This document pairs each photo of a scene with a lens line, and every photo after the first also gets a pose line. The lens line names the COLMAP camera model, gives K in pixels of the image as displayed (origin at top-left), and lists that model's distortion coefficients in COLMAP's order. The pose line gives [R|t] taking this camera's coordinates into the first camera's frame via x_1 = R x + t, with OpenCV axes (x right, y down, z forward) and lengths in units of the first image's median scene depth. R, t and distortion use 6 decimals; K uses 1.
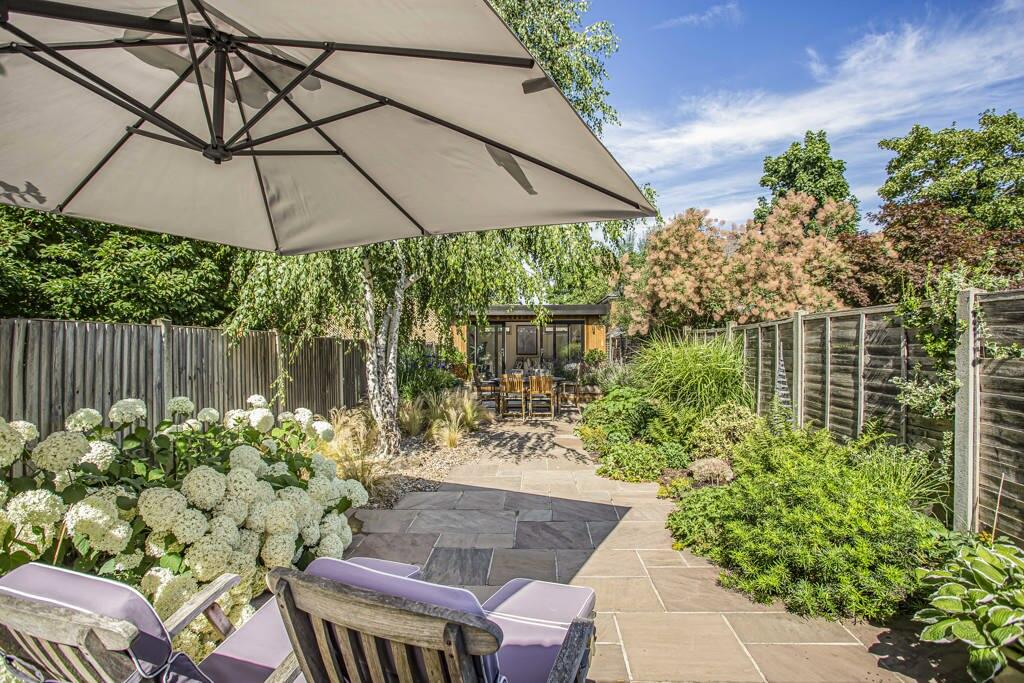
lens RADIAL K [[509.9, 0, 512.0], [0, 509.9, 341.5], [0, 0, 1]] dist [-0.067302, 0.033616]
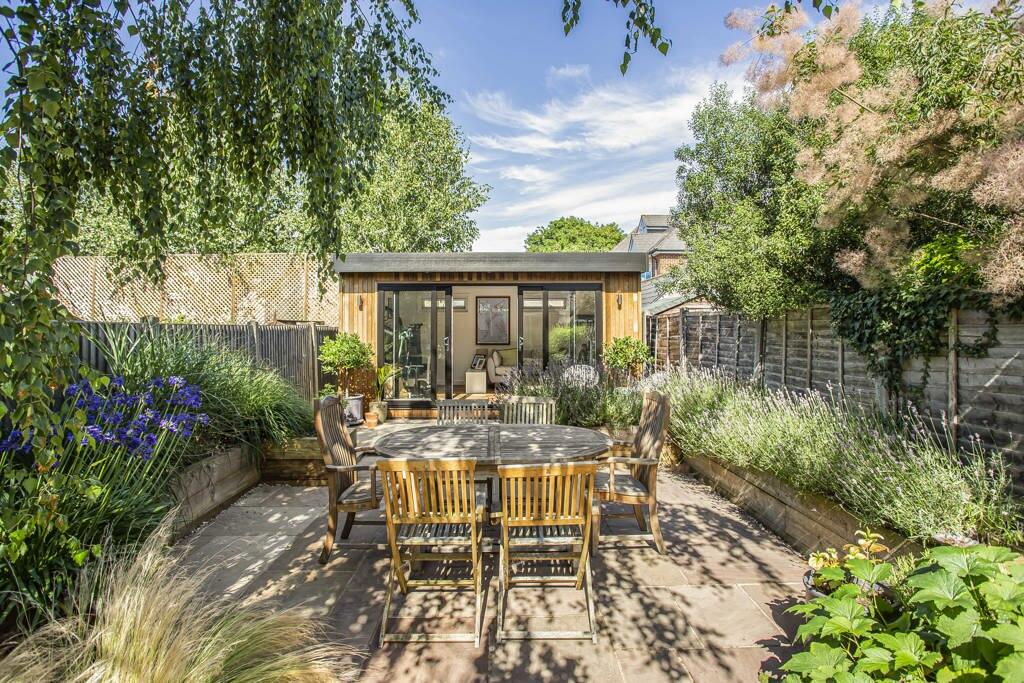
lens RADIAL K [[509.9, 0, 512.0], [0, 509.9, 341.5], [0, 0, 1]] dist [-0.067302, 0.033616]
pose [[0.999143, -0.000835, 0.041392, 0.026970], [-0.000761, 0.999257, 0.038524, -0.001222], [-0.041393, -0.038523, 0.998400, 0.474664]]
